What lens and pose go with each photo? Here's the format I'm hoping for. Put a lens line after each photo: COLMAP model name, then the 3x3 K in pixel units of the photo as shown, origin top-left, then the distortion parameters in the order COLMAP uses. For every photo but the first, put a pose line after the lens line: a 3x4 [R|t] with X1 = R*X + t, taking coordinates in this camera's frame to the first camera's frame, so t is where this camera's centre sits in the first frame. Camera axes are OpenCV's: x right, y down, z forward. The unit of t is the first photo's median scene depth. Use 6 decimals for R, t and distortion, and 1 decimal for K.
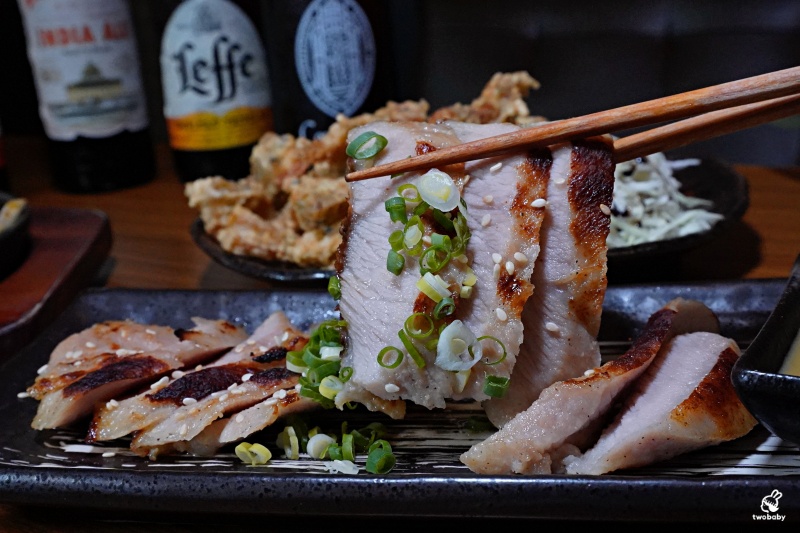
lens RADIAL K [[982.2, 0, 401.8], [0, 982.2, 266.0], [0, 0, 1]] dist [0.020311, 0.000000]
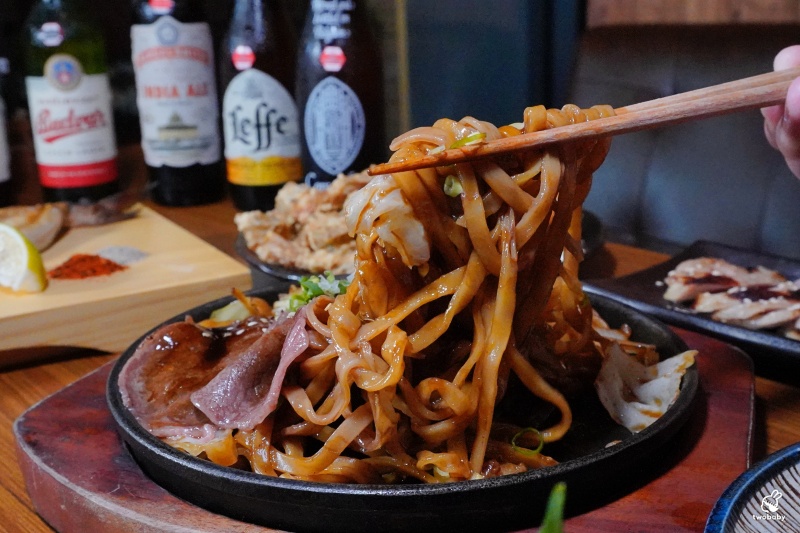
lens RADIAL K [[982.2, 0, 400.9], [0, 982.2, 266.2], [0, 0, 1]] dist [0.020311, 0.000000]
pose [[0.958657, 0.129937, -0.253168, 0.356304], [-0.132017, 0.991208, 0.008829, -0.049789], [0.252089, 0.024959, 0.967382, -0.229780]]
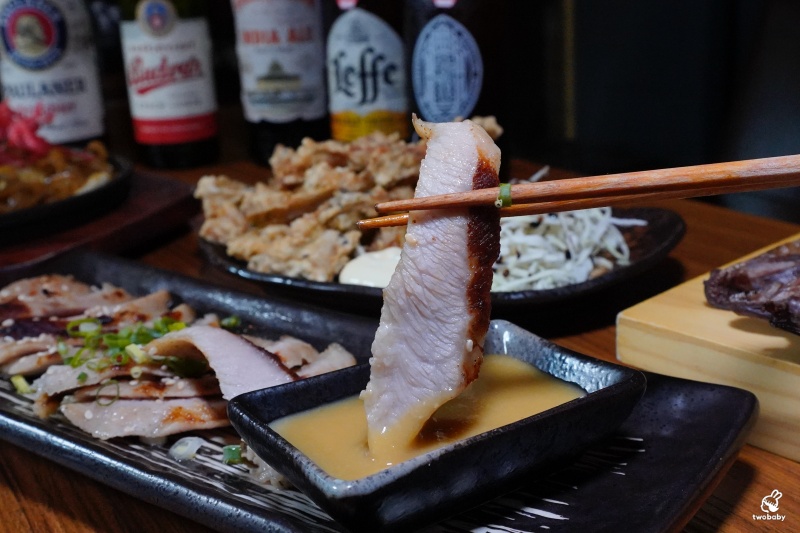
lens RADIAL K [[982.2, 0, 394.8], [0, 982.2, 266.4], [0, 0, 1]] dist [0.020311, 0.000000]
pose [[0.893578, 0.171302, -0.414938, 0.358772], [-0.156861, 0.985212, 0.068930, -0.065071], [0.420610, 0.003494, 0.907235, -0.025559]]
